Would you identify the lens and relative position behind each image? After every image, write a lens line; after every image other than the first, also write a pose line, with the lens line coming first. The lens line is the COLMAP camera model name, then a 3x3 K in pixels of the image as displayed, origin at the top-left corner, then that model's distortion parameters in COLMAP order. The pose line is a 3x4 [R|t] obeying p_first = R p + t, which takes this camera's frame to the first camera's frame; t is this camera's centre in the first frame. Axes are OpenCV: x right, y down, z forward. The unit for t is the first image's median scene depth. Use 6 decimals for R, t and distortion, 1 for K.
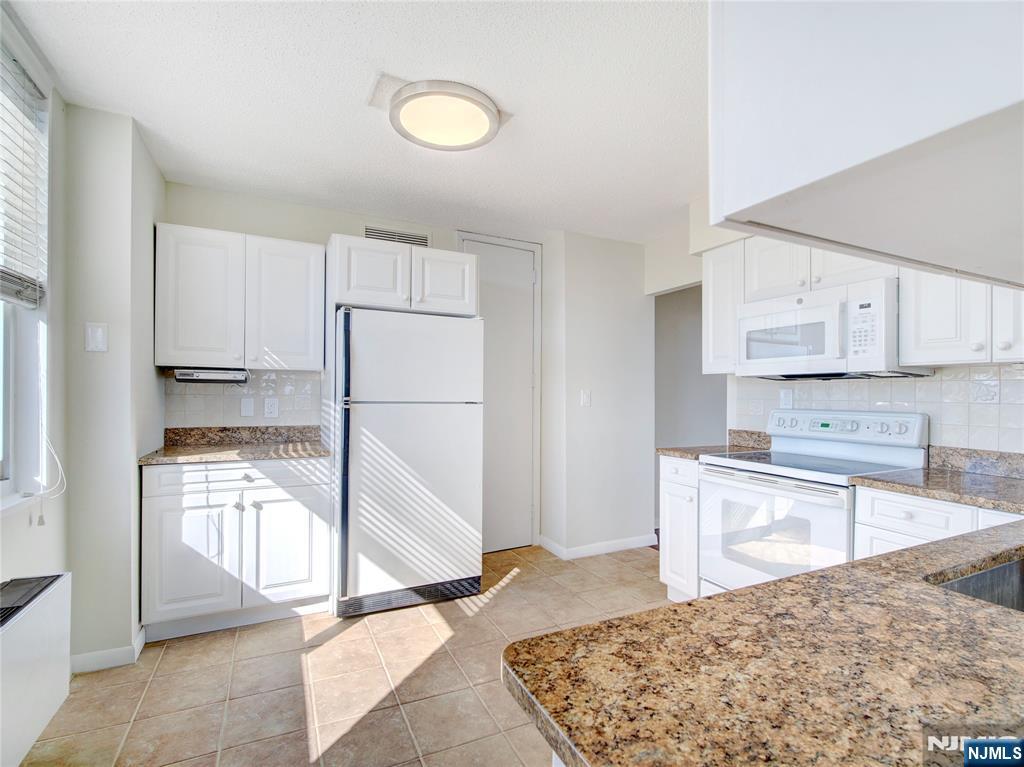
lens RADIAL K [[487.4, 0, 513.5], [0, 487.4, 391.6], [0, 0, 1]] dist [-0.001724, -0.000903]
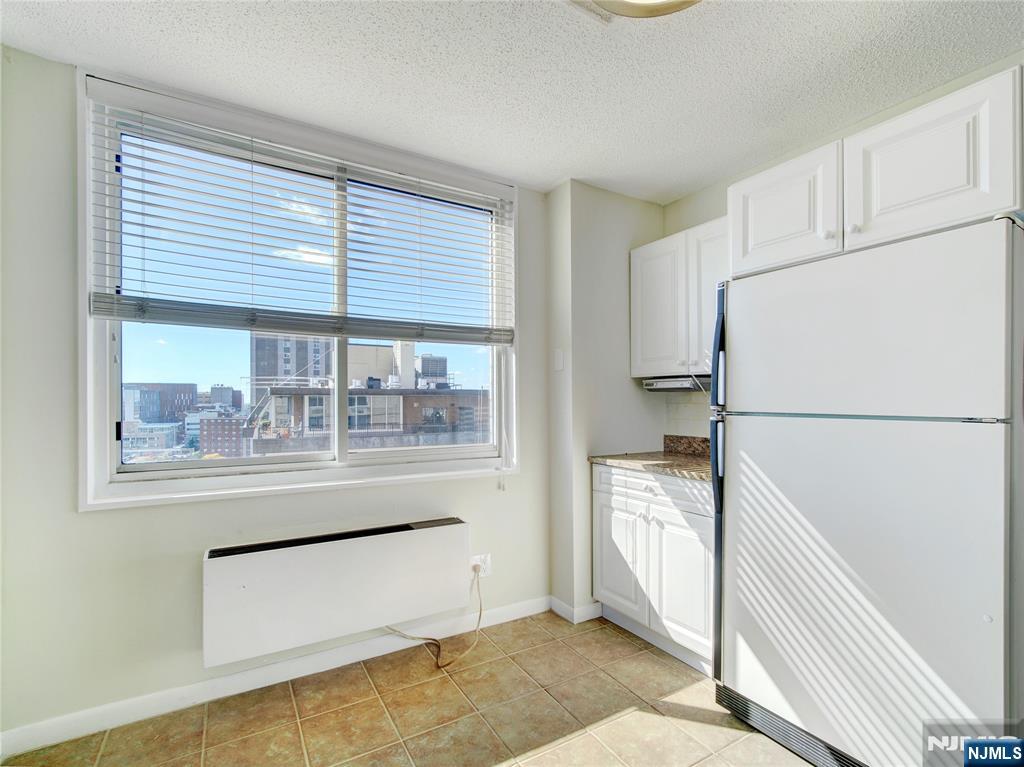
lens RADIAL K [[487.4, 0, 527.8], [0, 487.4, 396.7], [0, 0, 1]] dist [-0.001724, -0.000903]
pose [[0.092145, -0.018558, -0.995573, 0.371920], [-0.000335, 0.999826, -0.018668, 0.012391], [0.995746, 0.002053, 0.092123, 0.670774]]
